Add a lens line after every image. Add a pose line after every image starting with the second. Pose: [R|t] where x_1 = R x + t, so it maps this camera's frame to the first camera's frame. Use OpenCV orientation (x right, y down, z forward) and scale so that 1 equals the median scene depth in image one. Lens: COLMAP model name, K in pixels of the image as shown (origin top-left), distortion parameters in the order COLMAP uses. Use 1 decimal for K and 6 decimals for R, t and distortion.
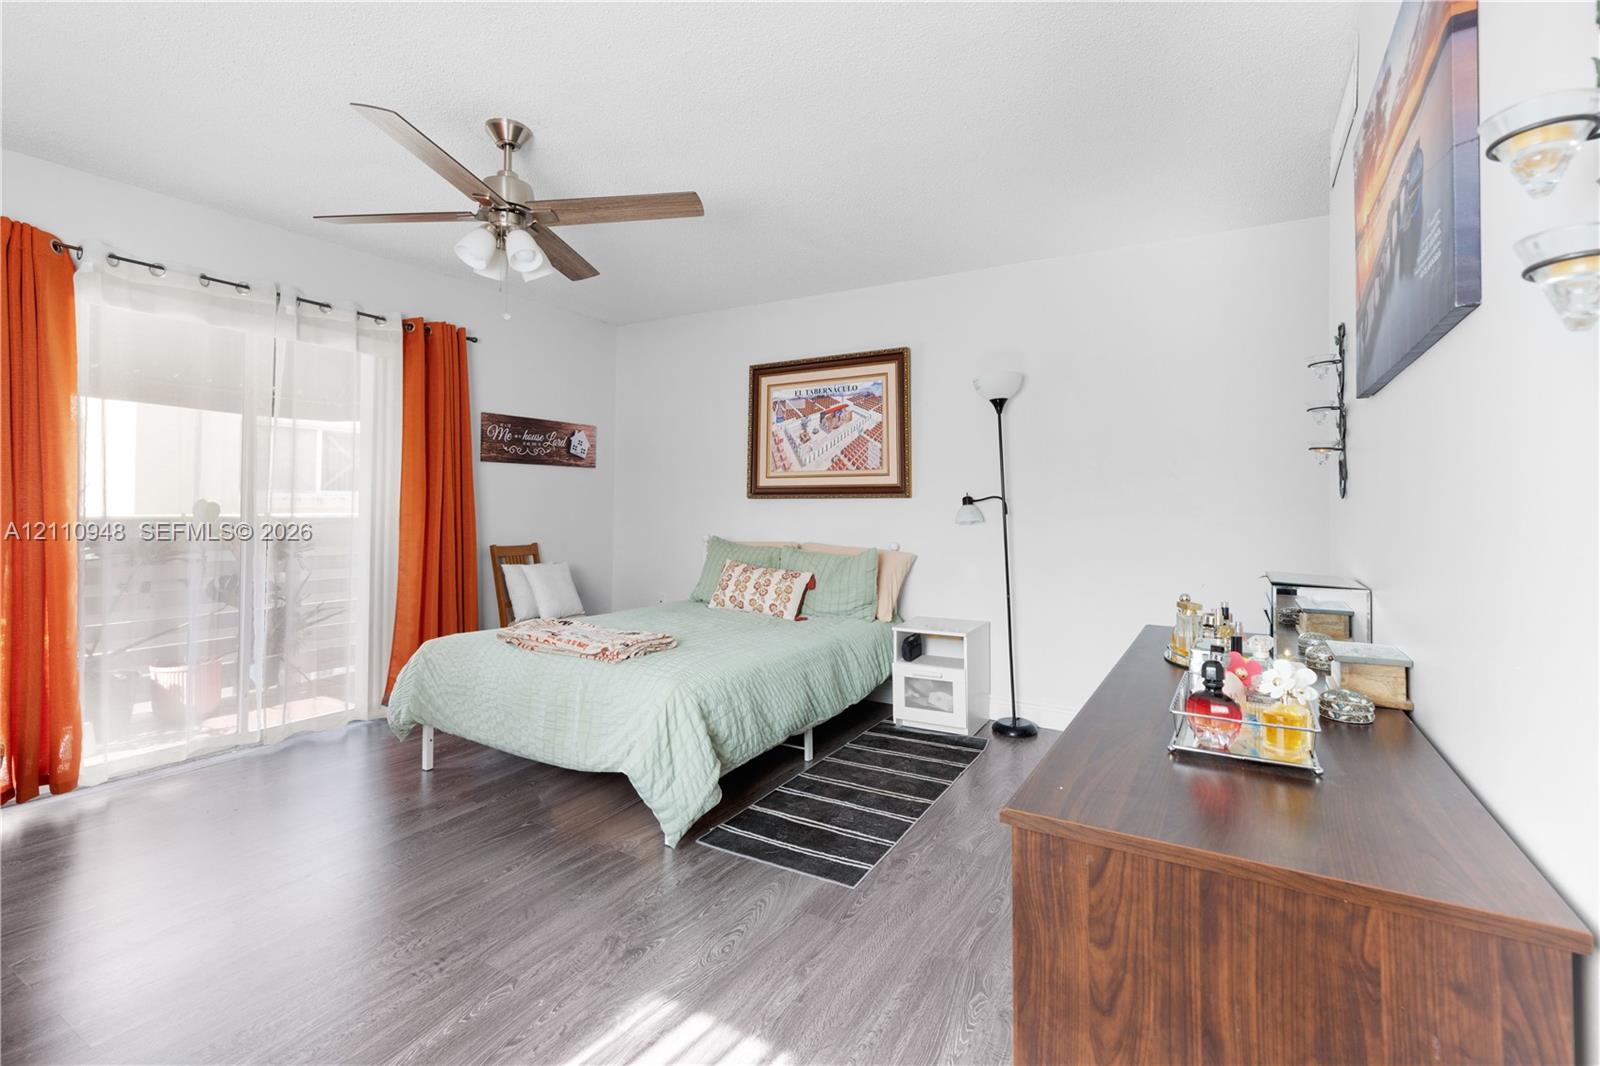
lens RADIAL K [[728.8, 0, 806.4], [0, 728.8, 490.1], [0, 0, 1]] dist [0.003948, -0.000480]
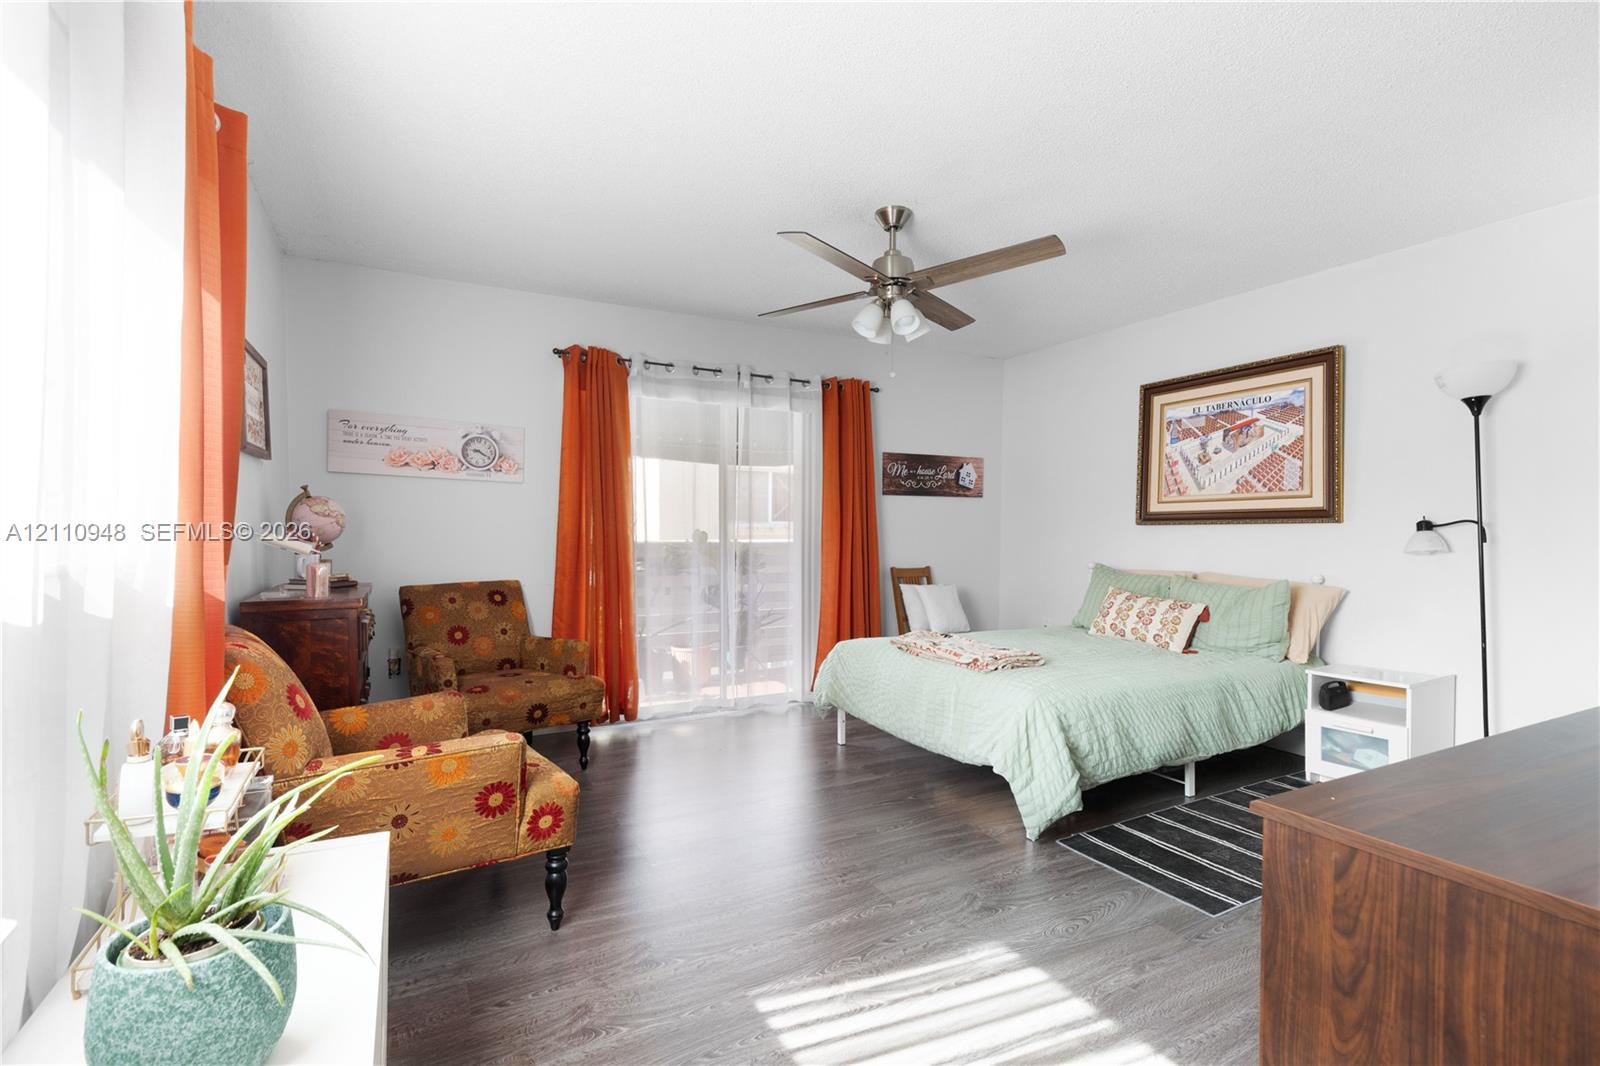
lens RADIAL K [[729.8, 0, 796.7], [0, 729.8, 552.9], [0, 0, 1]] dist [0.001607, -0.000132]
pose [[0.849597, 0.012198, -0.527292, 0.073694], [0.013547, 0.998898, 0.044935, -0.001797], [0.527259, -0.045320, 0.848495, -0.089220]]
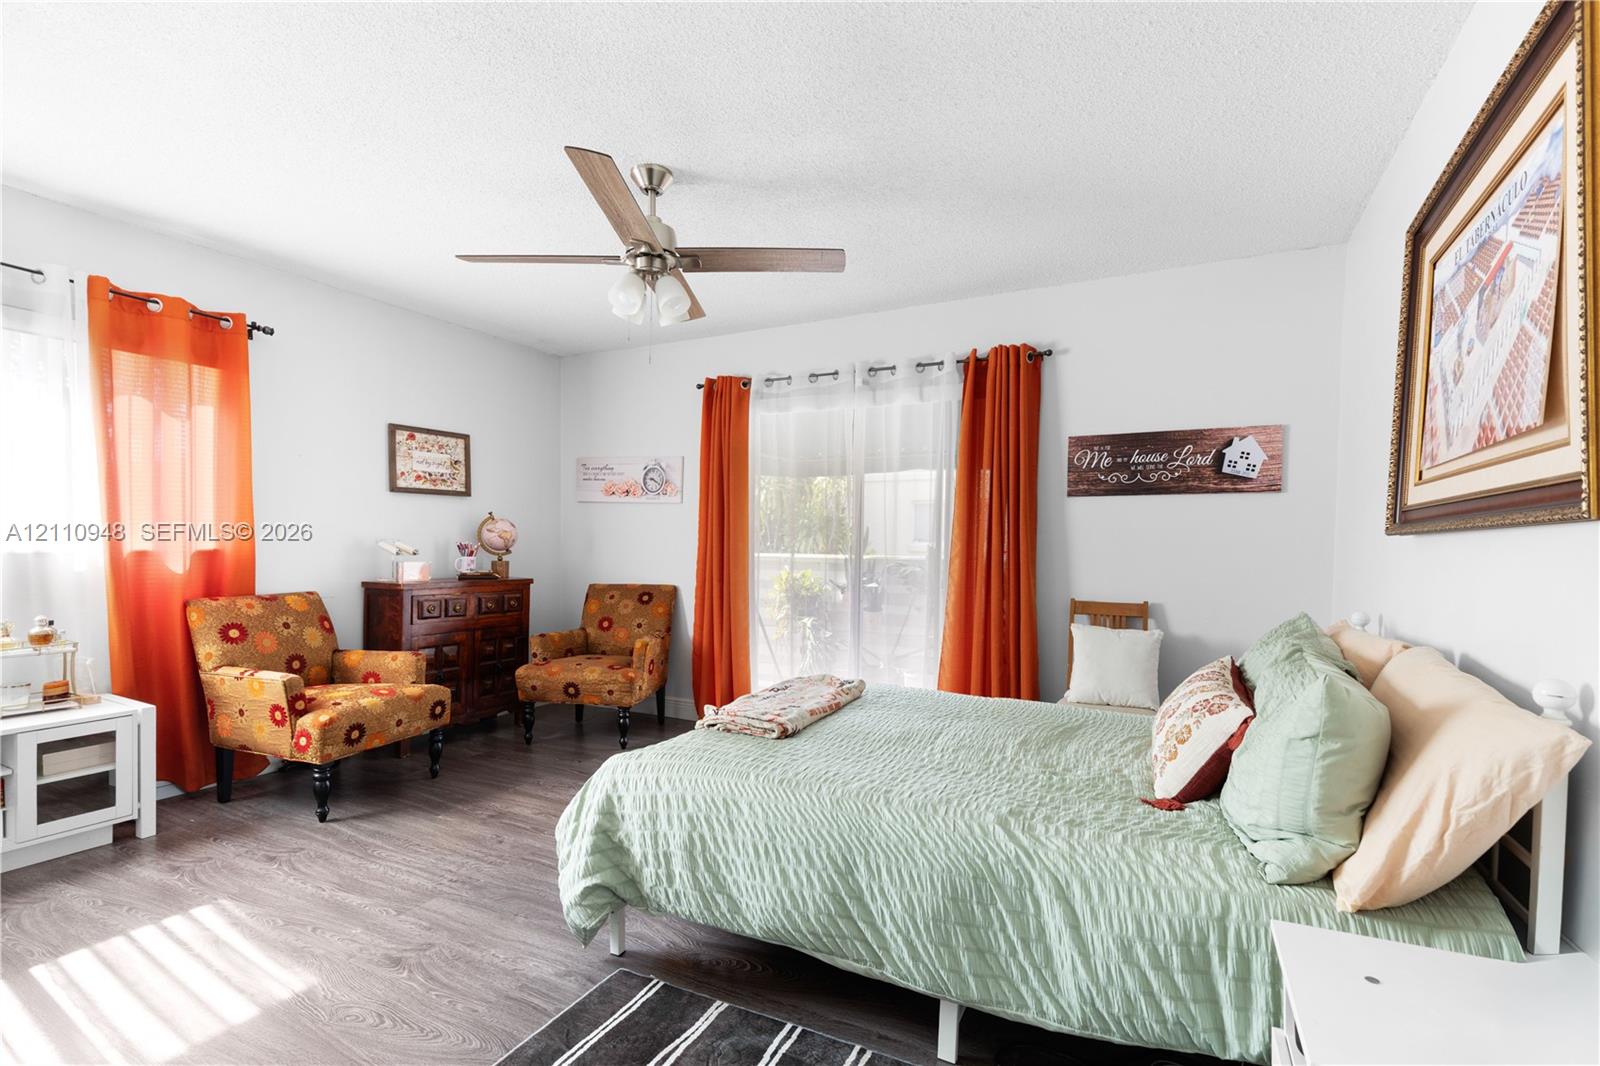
lens RADIAL K [[737.3, 0, 847.9], [0, 737.3, 565.4], [0, 0, 1]] dist [0.002163, 0.000513]
pose [[0.069729, 0.021547, -0.997333, 0.542294], [0.010588, 0.999694, 0.022339, 0.025089], [0.997510, -0.012118, 0.069480, 0.994518]]
